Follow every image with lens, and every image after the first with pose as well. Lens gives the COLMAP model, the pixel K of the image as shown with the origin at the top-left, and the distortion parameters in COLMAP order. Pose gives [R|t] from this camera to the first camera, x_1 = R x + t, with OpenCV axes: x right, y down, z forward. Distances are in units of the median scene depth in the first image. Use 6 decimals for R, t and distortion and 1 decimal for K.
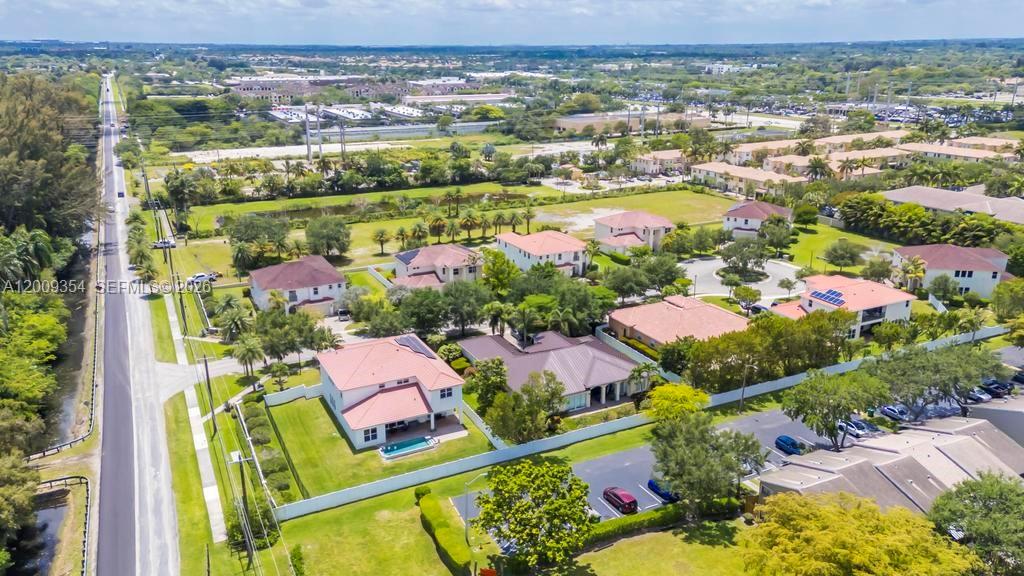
lens RADIAL K [[760.7, 0, 514.3], [0, 760.7, 289.6], [0, 0, 1]] dist [0.071863, 0.000017]
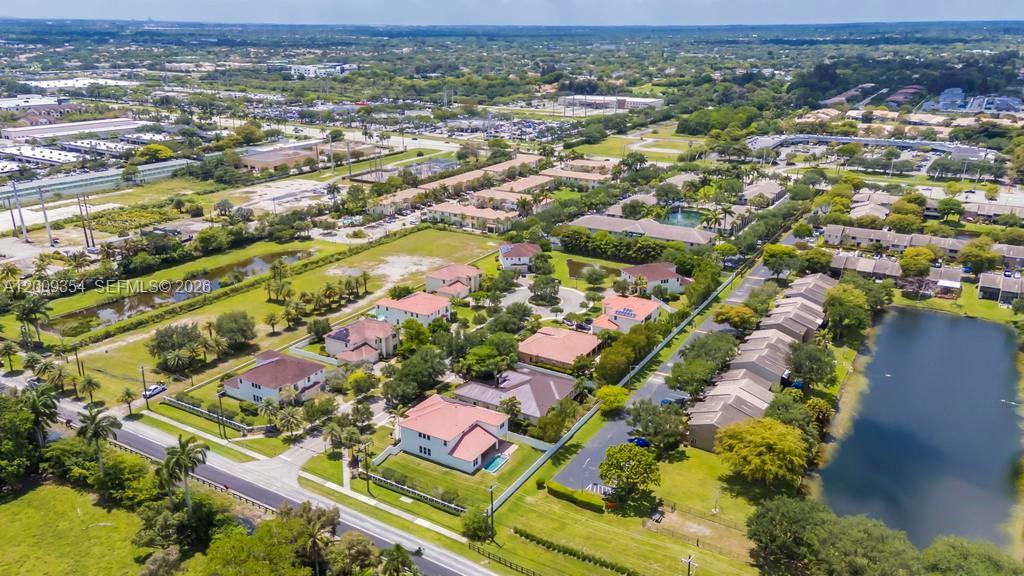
lens RADIAL K [[751.2, 0, 515.1], [0, 751.2, 283.7], [0, 0, 1]] dist [0.069586, 0.001683]
pose [[0.846857, -0.168687, 0.504359, -0.644507], [0.158790, 0.985305, 0.062923, -0.202713], [-0.507562, 0.026801, 0.861198, -0.321292]]
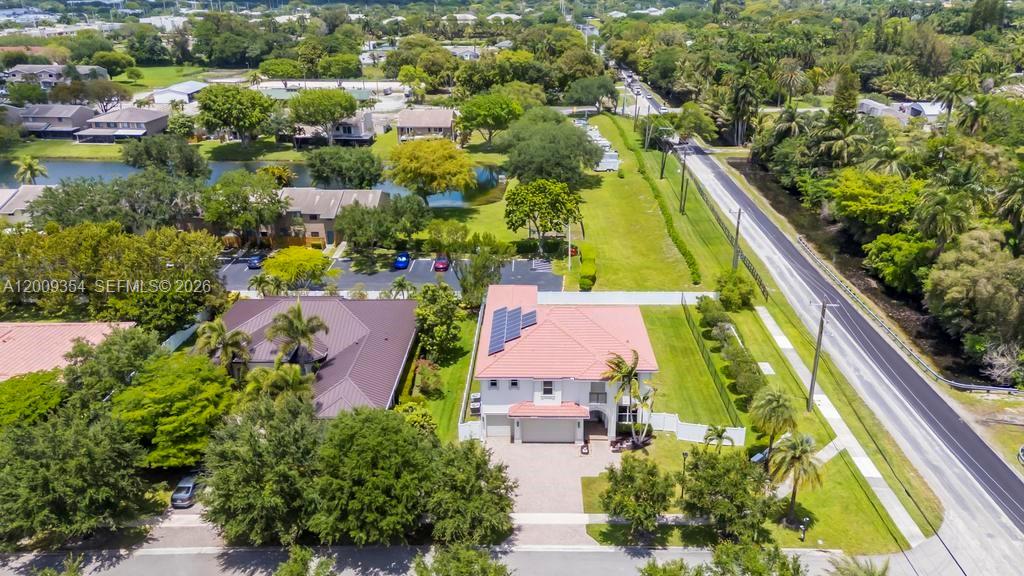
lens RADIAL K [[754.9, 0, 522.5], [0, 754.9, 276.0], [0, 0, 1]] dist [0.070851, -0.002158]
pose [[-0.882381, -0.163513, 0.441211, -0.350148], [0.149108, 0.792184, 0.591786, -0.280068], [-0.446285, 0.587969, -0.674627, 1.187951]]
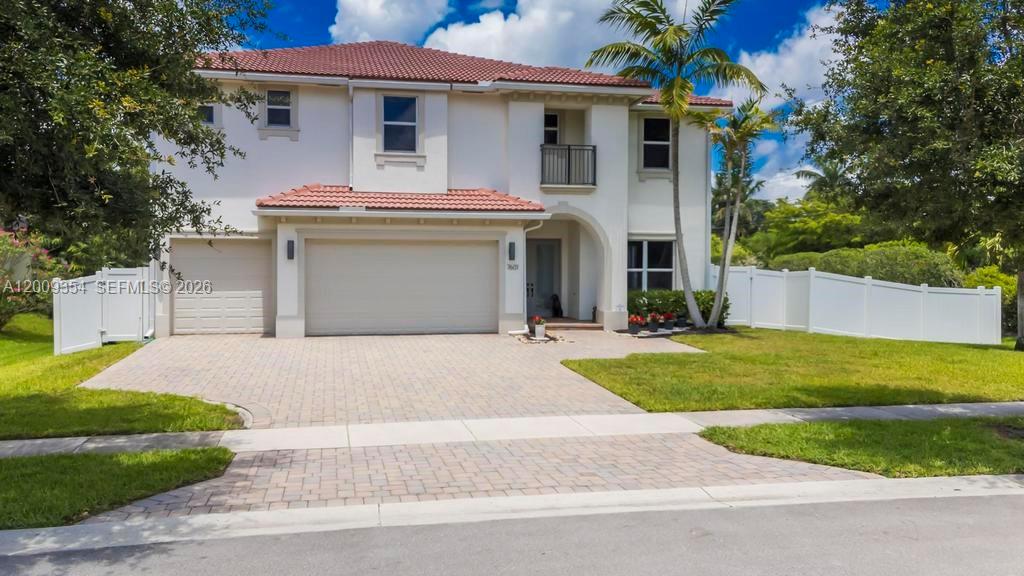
lens RADIAL K [[780.2, 0, 502.2], [0, 780.2, 286.7], [0, 0, 1]] dist [0.070374, 0.000785]
pose [[-0.966182, 0.001299, 0.257857, -0.217220], [0.081116, 0.950752, 0.299150, 0.054752], [-0.244769, 0.309950, -0.918705, 1.032562]]
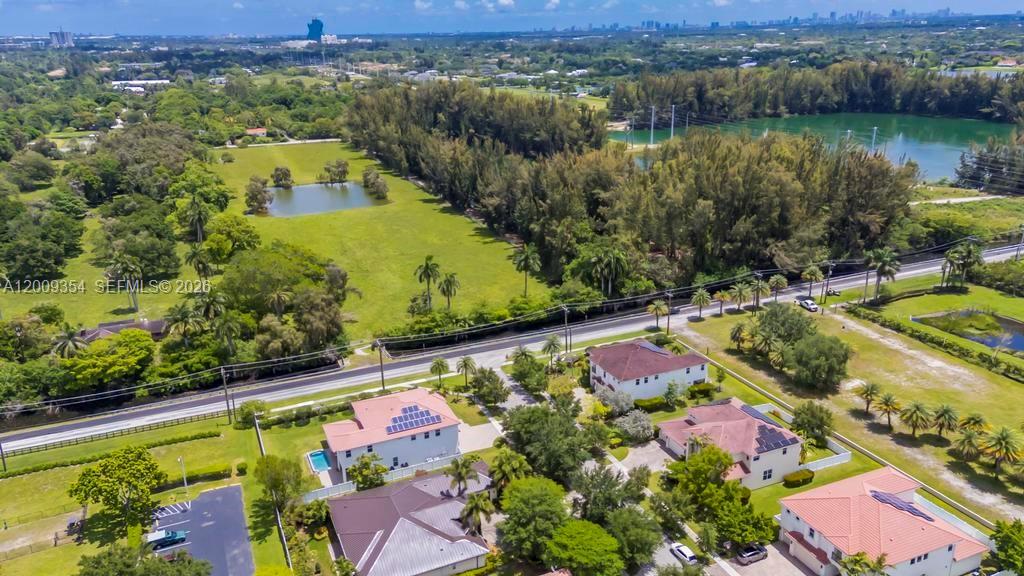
lens RADIAL K [[747.6, 0, 514.8], [0, 747.6, 289.7], [0, 0, 1]] dist [0.069448, -0.000853]
pose [[-0.053081, 0.329048, -0.942820, 0.733770], [-0.286578, 0.899417, 0.330034, -0.442277], [0.956585, 0.287710, 0.046556, 0.886105]]
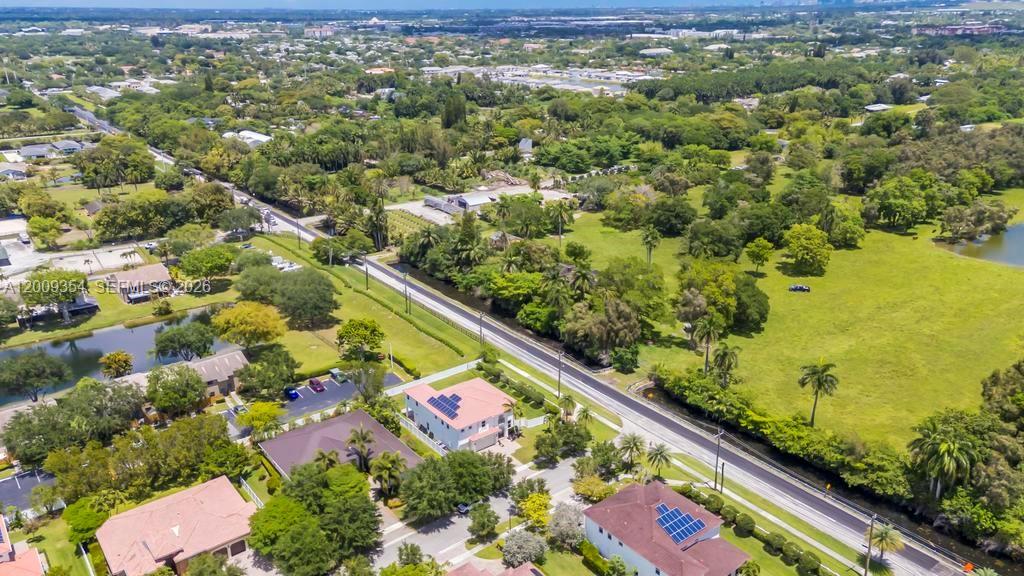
lens RADIAL K [[760.7, 0, 514.3], [0, 760.7, 289.6], [0, 0, 1]] dist [0.071863, 0.000017]
pose [[-0.982510, 0.075795, -0.170084, -0.030066], [-0.044684, 0.790749, 0.610508, -0.775161], [0.180767, 0.607431, -0.773532, 1.649634]]
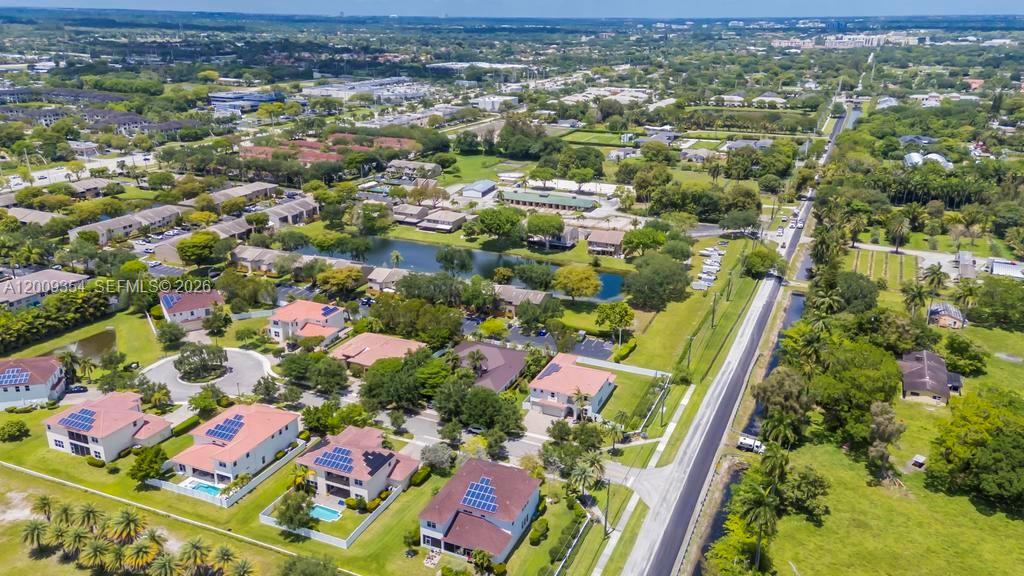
lens RADIAL K [[760.7, 0, 514.3], [0, 760.7, 289.6], [0, 0, 1]] dist [0.071863, 0.000017]
pose [[-0.631420, -0.263000, 0.729479, -1.049466], [0.230292, 0.834685, 0.500266, -0.775408], [-0.740456, 0.483871, -0.466470, 1.481338]]
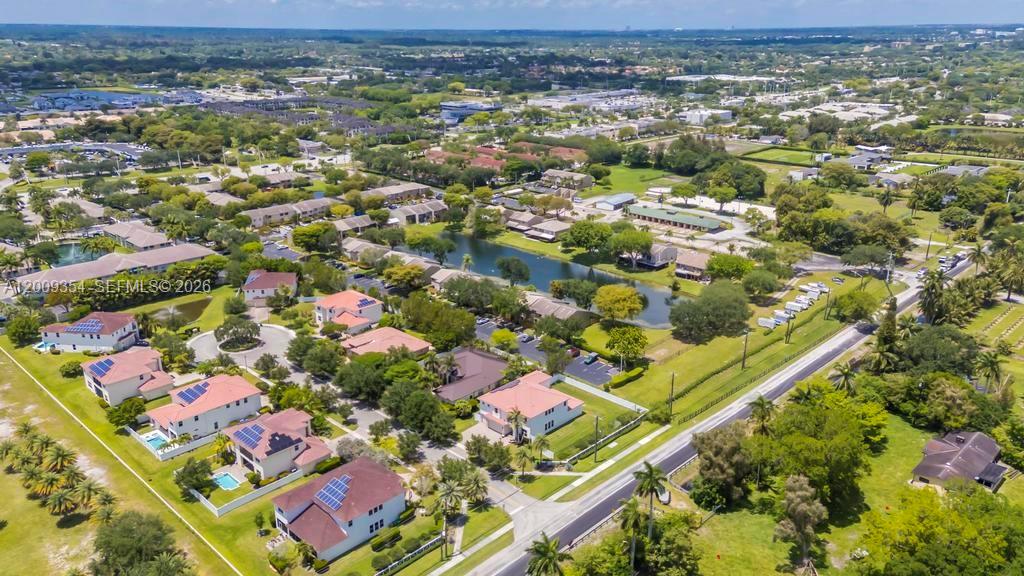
lens RADIAL K [[747.6, 0, 514.8], [0, 747.6, 289.7], [0, 0, 1]] dist [0.069448, -0.000853]
pose [[-0.325508, -0.307842, 0.894024, -1.273199], [0.288913, 0.867916, 0.404044, -0.632759], [-0.900319, 0.389814, -0.193574, 1.035886]]
